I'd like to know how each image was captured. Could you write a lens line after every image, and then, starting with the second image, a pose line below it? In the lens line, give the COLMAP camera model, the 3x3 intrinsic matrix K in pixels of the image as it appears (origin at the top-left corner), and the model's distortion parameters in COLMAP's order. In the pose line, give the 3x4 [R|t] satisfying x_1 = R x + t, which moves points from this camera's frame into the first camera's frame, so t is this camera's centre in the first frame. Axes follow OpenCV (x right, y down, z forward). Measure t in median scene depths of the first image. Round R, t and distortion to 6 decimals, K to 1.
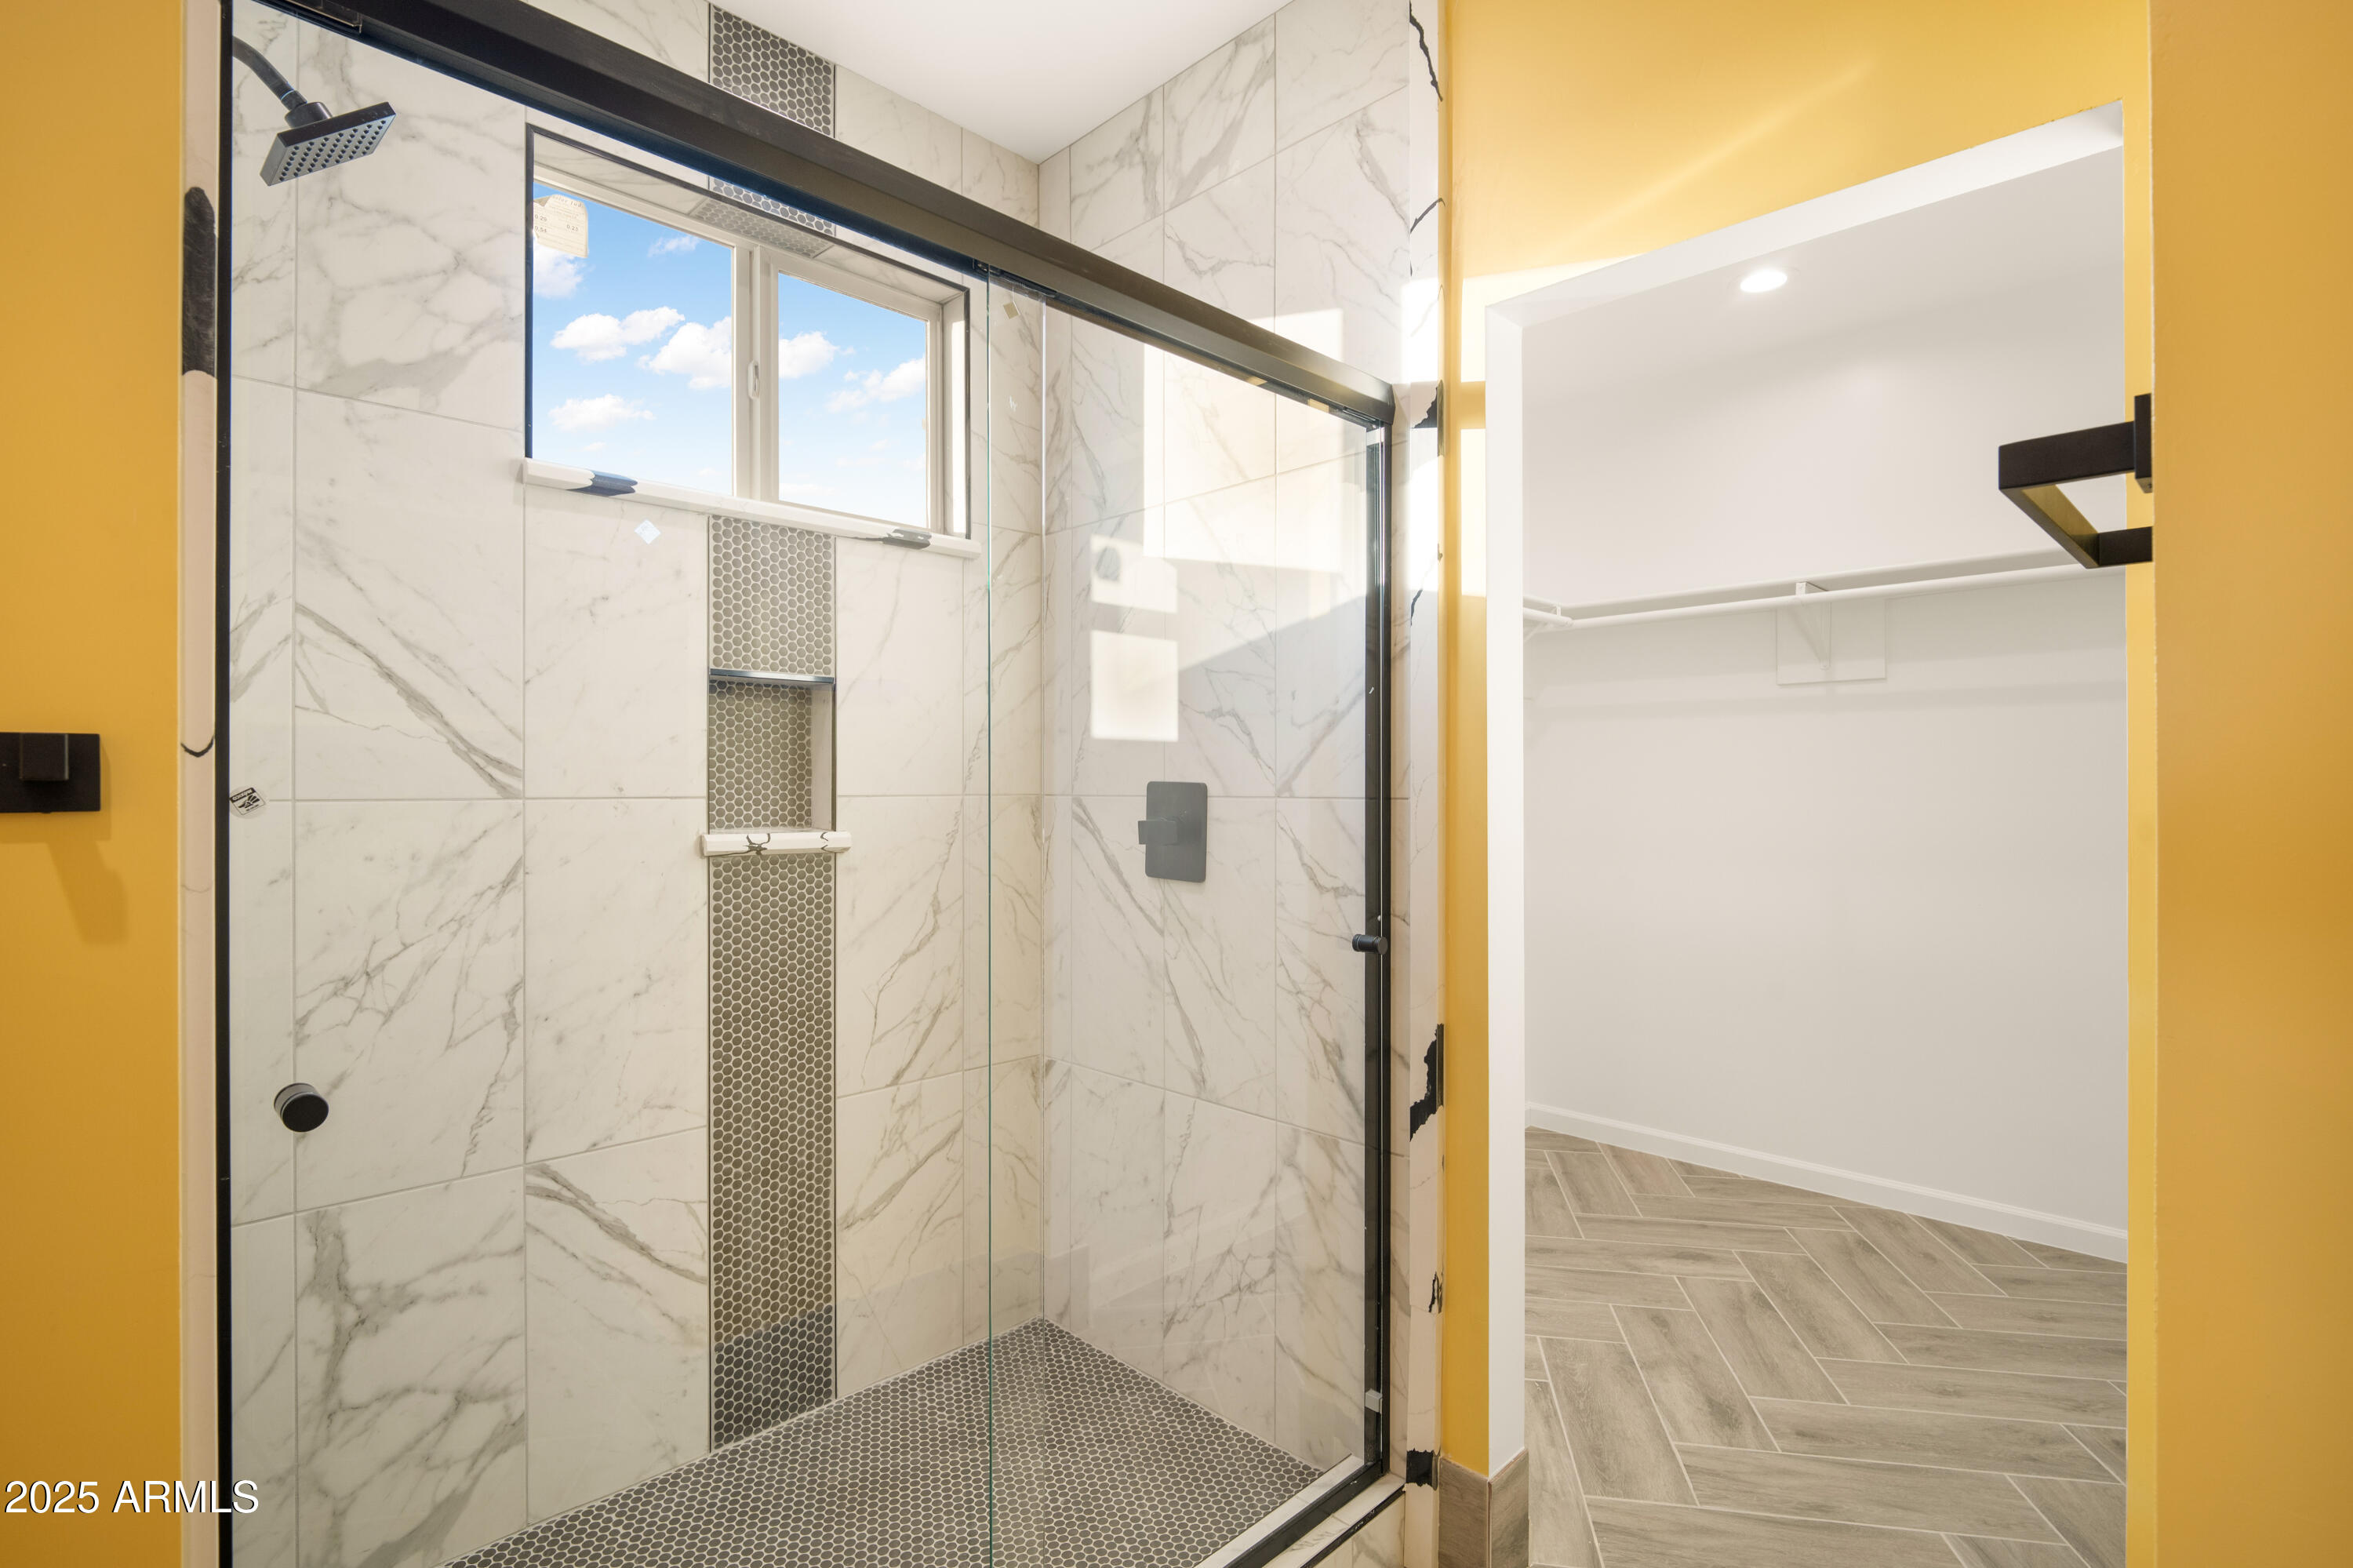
lens RADIAL K [[1092.2, 0, 1189.1], [0, 1092.2, 784.0], [0, 0, 1]] dist [-0.008267, -0.001114]
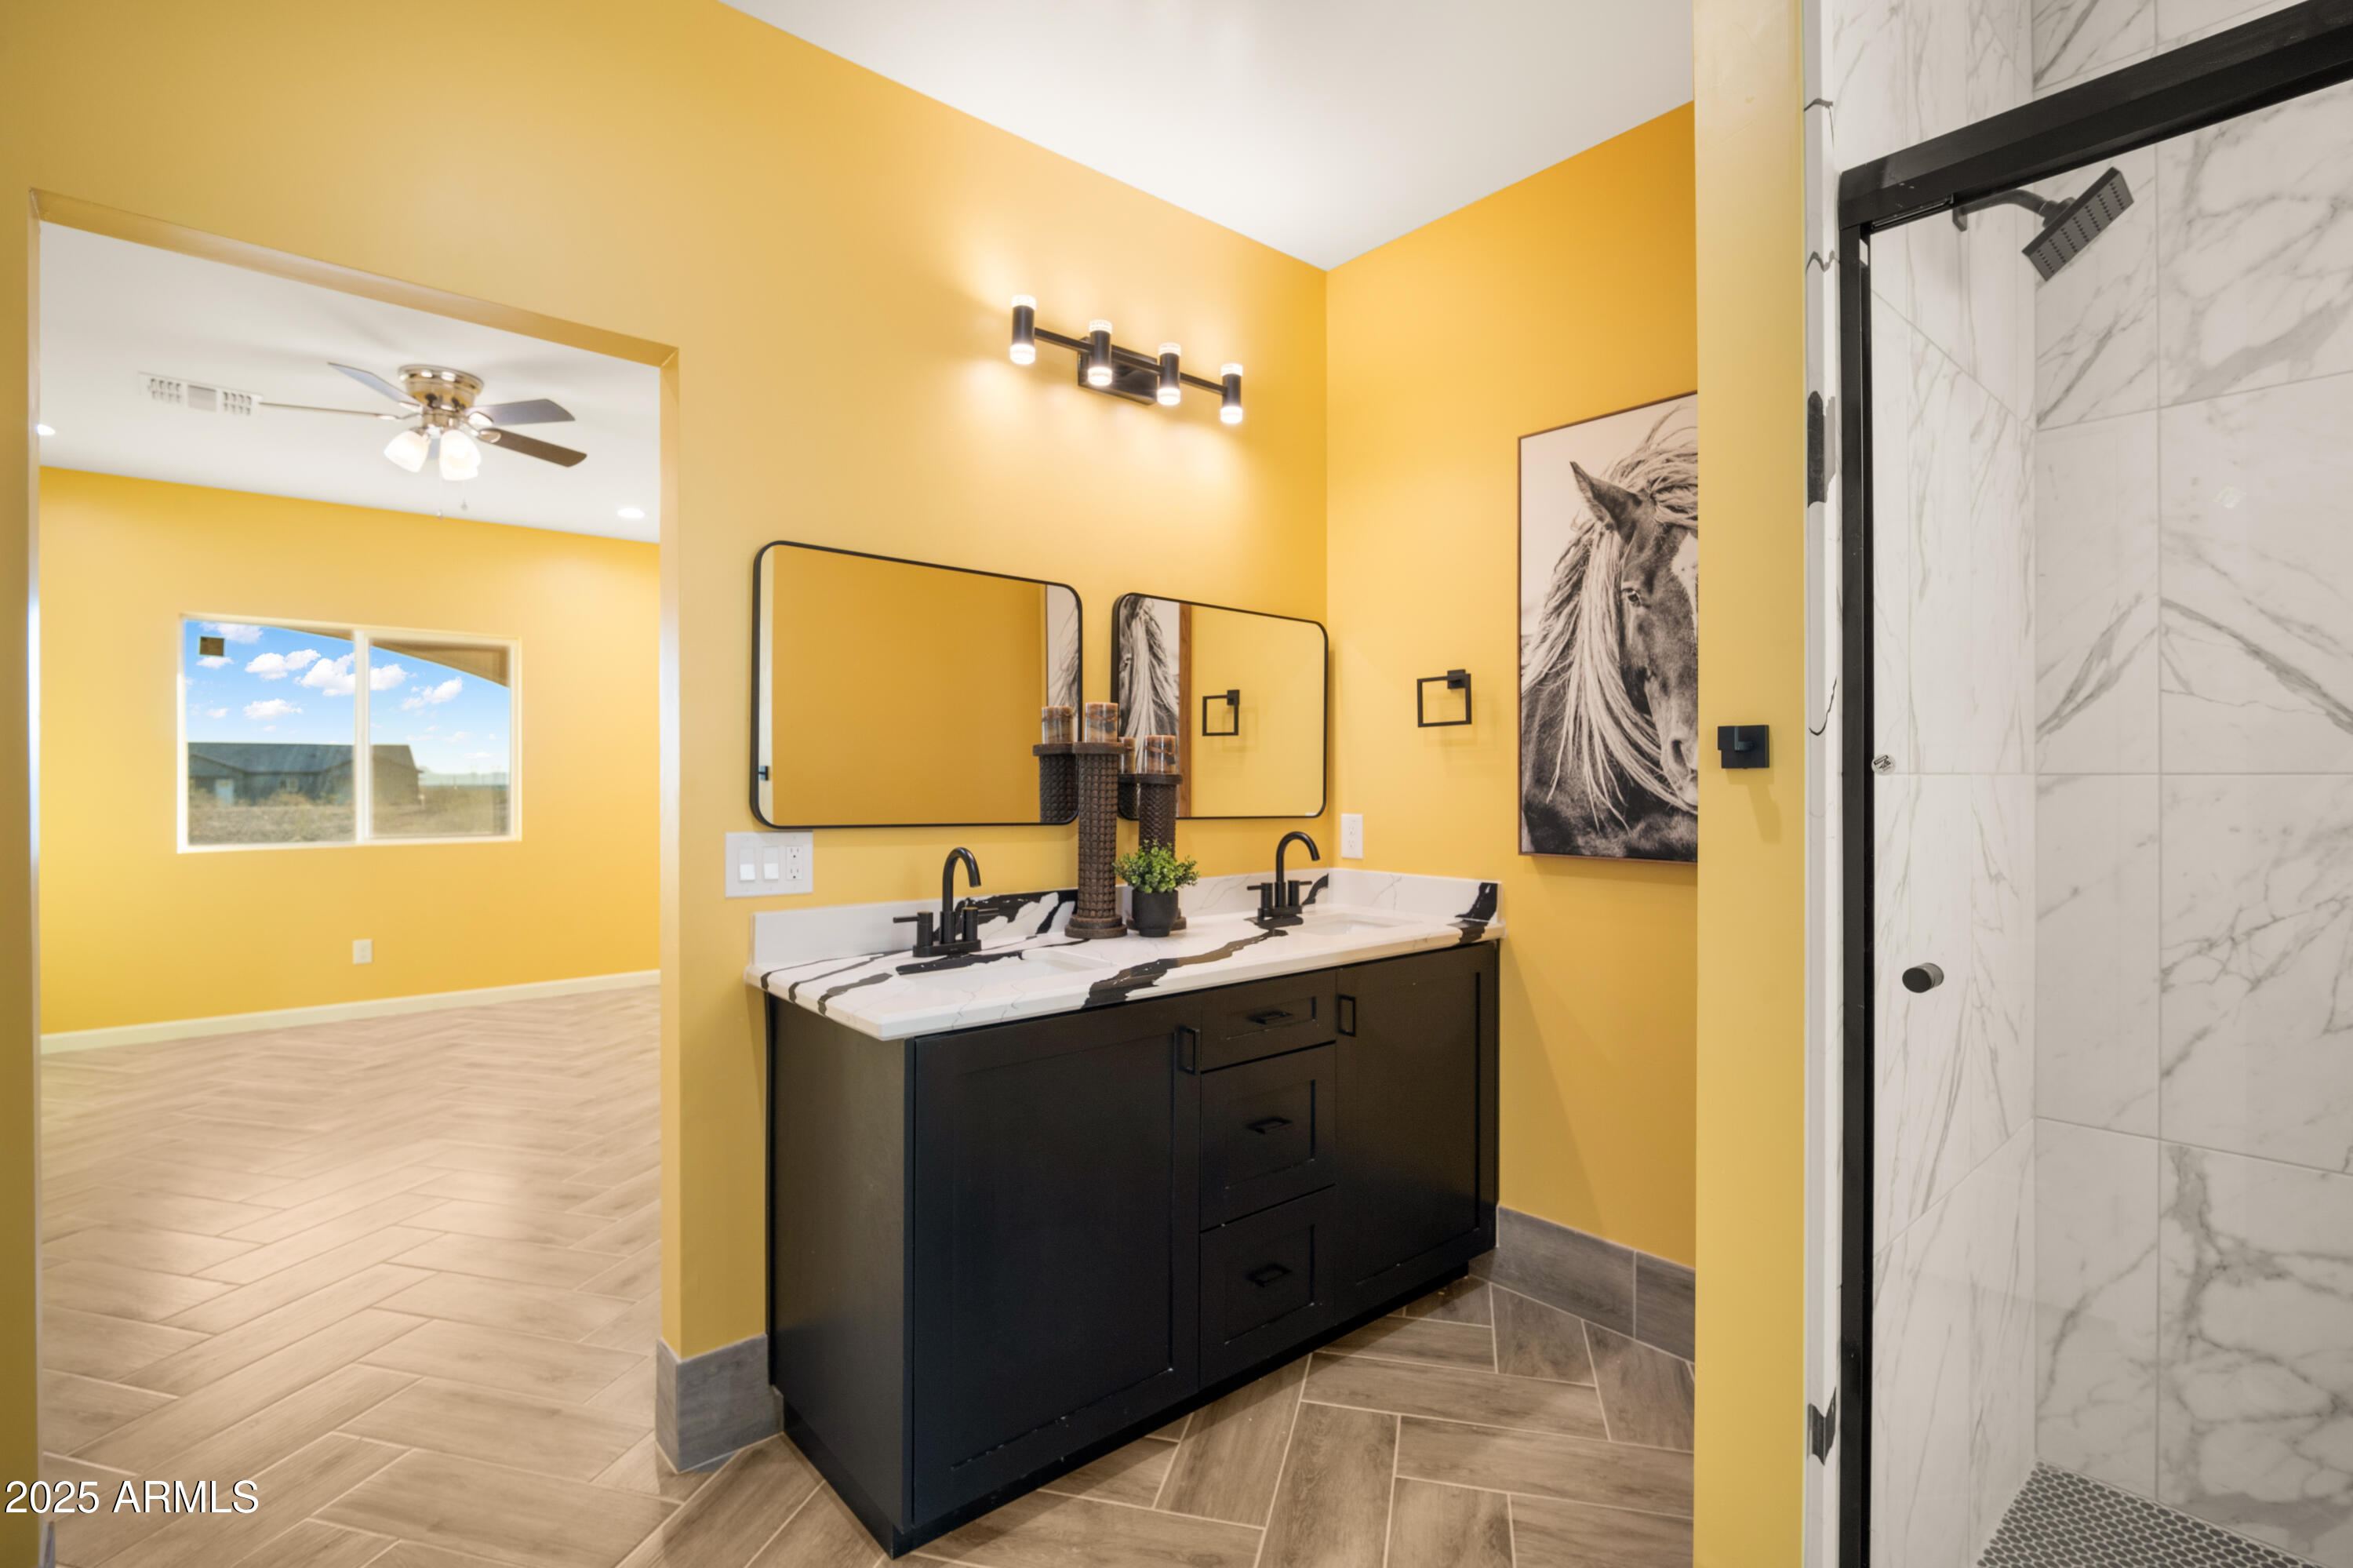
lens RADIAL K [[1092.2, 0, 1185.4], [0, 1092.2, 780.5], [0, 0, 1]] dist [-0.008267, -0.001114]
pose [[-0.066169, -0.000441, -0.997808, 0.357883], [0.002336, 0.999997, -0.000597, 0.019854], [0.997806, -0.002370, -0.066167, 0.061382]]
